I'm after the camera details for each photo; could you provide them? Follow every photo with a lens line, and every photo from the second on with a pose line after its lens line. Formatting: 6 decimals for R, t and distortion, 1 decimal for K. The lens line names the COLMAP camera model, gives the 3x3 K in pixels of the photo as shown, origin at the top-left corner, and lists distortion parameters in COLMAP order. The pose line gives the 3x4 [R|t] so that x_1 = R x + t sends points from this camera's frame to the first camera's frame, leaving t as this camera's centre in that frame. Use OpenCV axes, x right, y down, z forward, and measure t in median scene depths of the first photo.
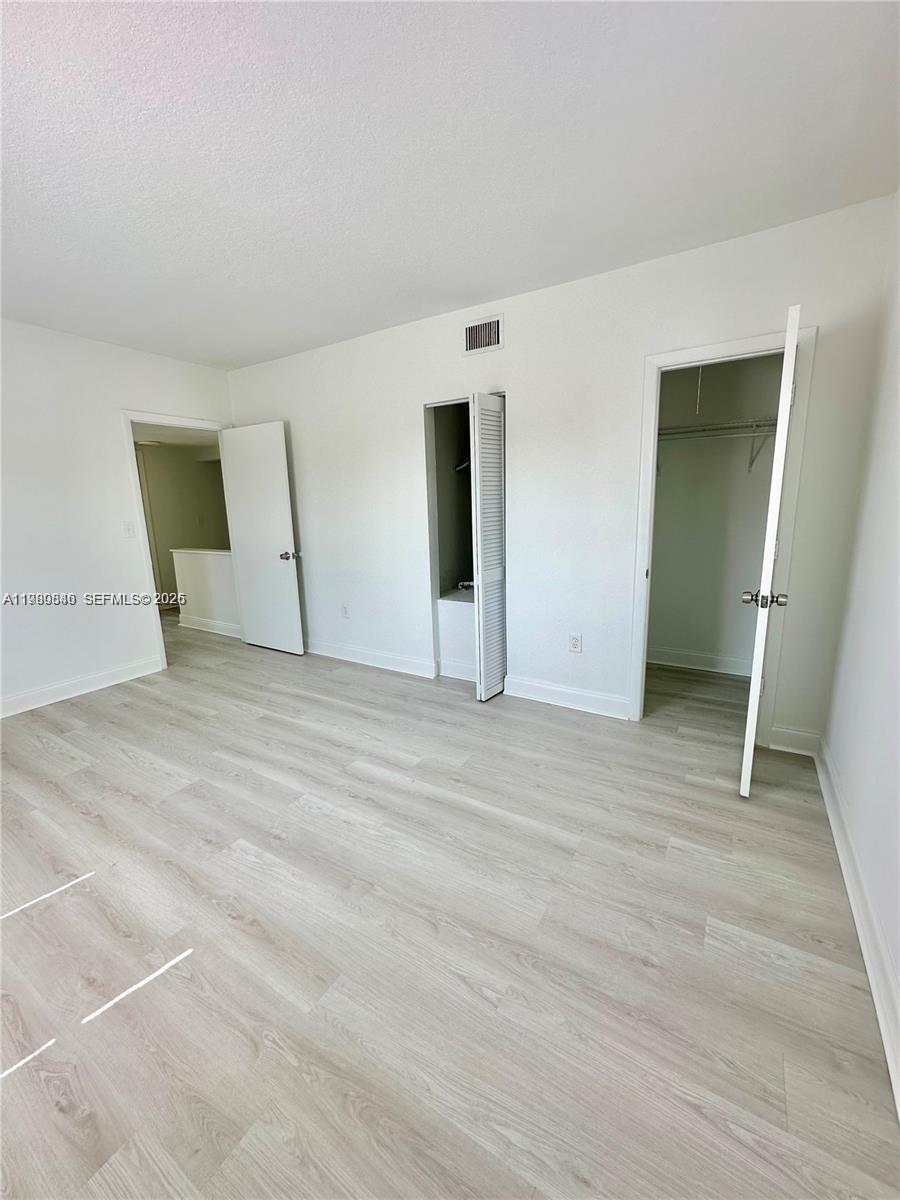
lens RADIAL K [[479.4, 0, 451.9], [0, 479.4, 604.6], [0, 0, 1]] dist [-0.004219, 0.001274]
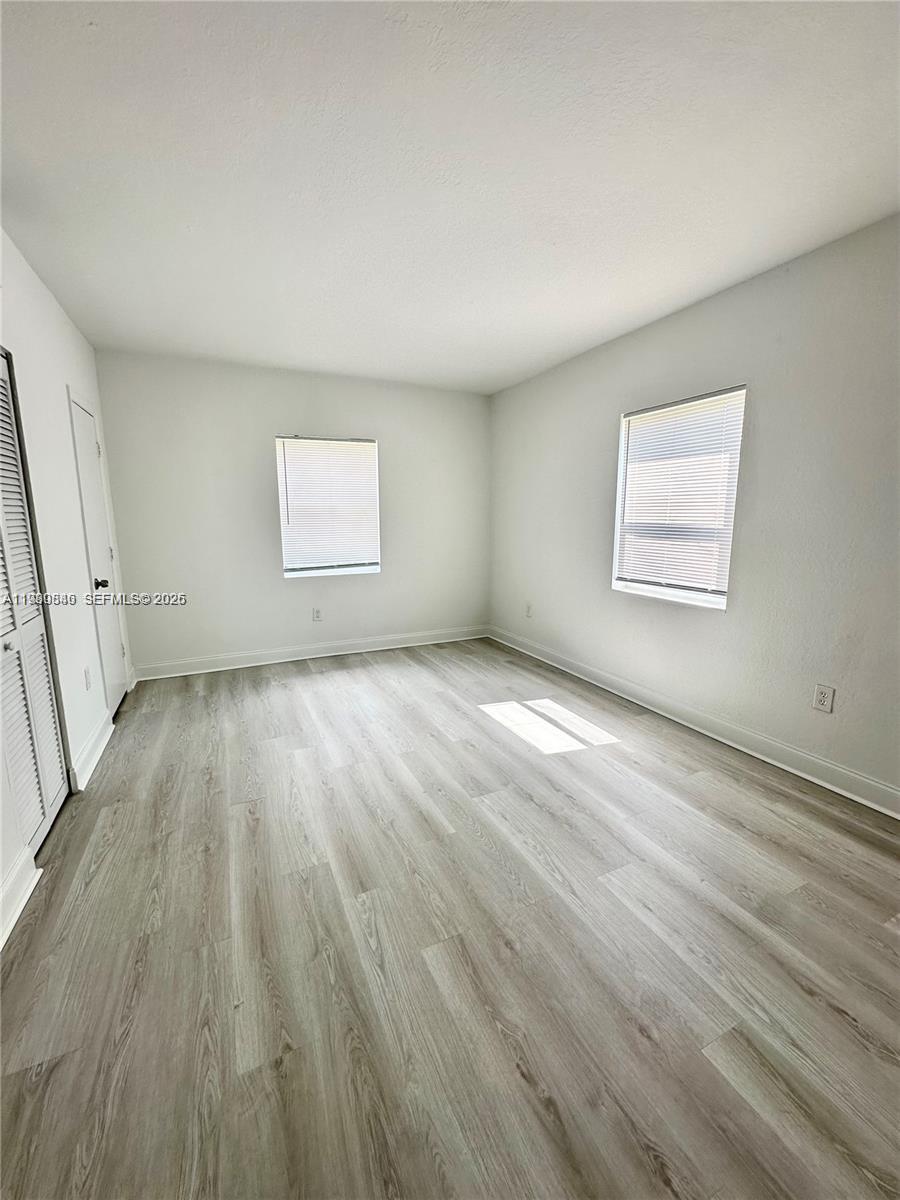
lens RADIAL K [[479.4, 0, 455.4], [0, 479.4, 601.9], [0, 0, 1]] dist [-0.004219, 0.001274]
pose [[-0.842451, -0.067627, 0.534512, -0.957921], [0.140245, 0.930364, 0.338753, -0.314210], [-0.520200, 0.360346, -0.774302, 1.580492]]
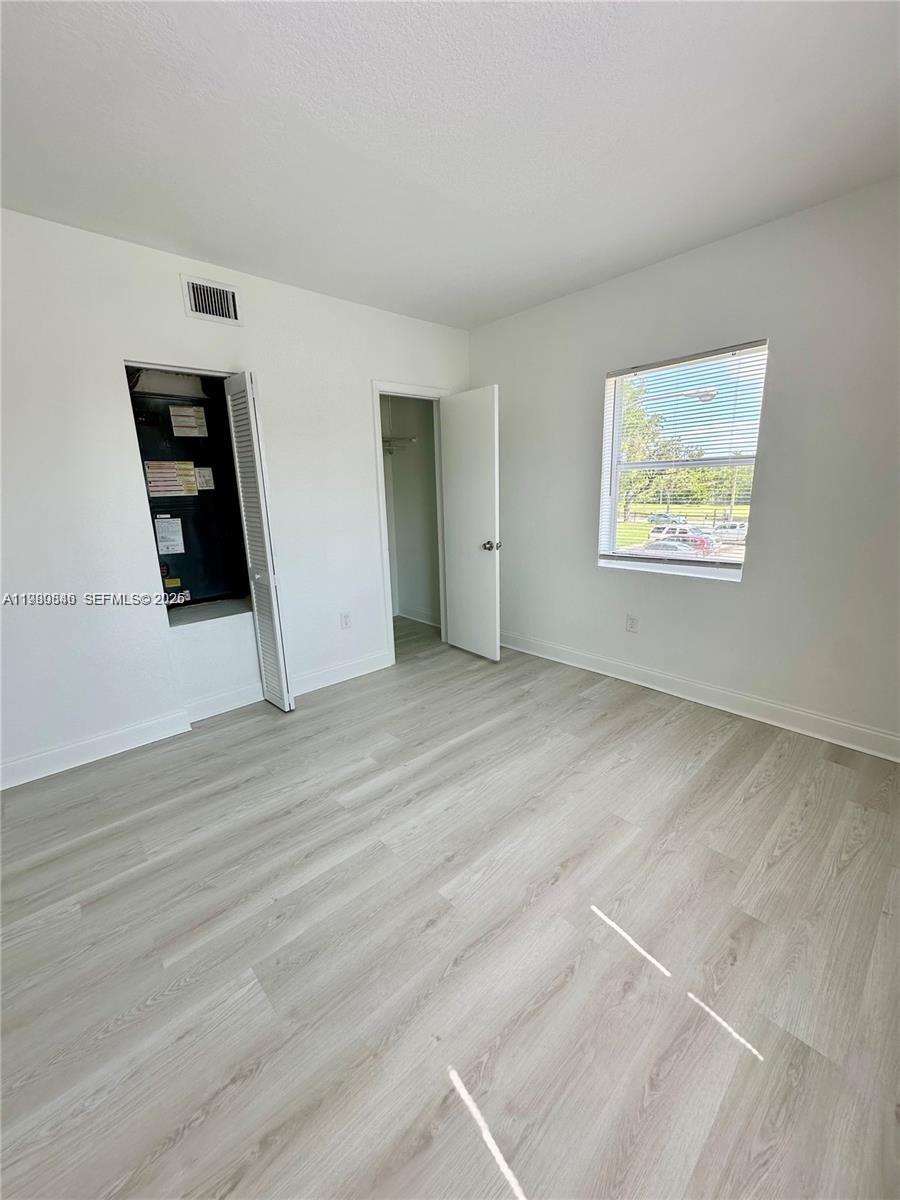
lens RADIAL K [[479.4, 0, 450.2], [0, 479.4, 605.6], [0, 0, 1]] dist [-0.004219, 0.001274]
pose [[0.270440, -0.216515, 0.938075, -0.891330], [0.226336, 0.961372, 0.156641, -0.090725], [-0.935753, 0.169958, 0.308998, 0.514999]]
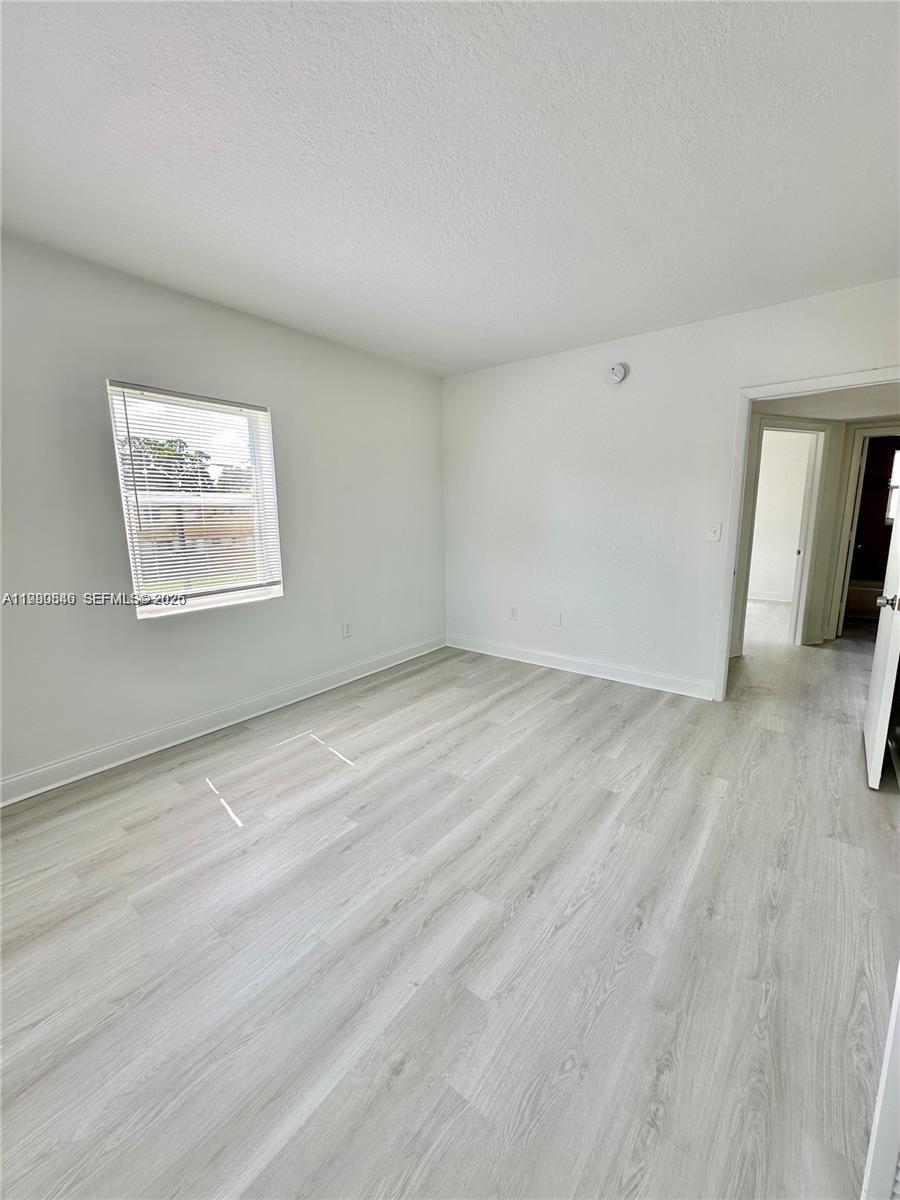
lens RADIAL K [[479.4, 0, 447.8], [0, 479.4, 593.9], [0, 0, 1]] dist [-0.004219, 0.001274]
pose [[-0.118085, 0.192278, -0.974210, 0.375833], [-0.197592, 0.956905, 0.212813, -0.211003], [0.973146, 0.217626, -0.075003, 0.934397]]
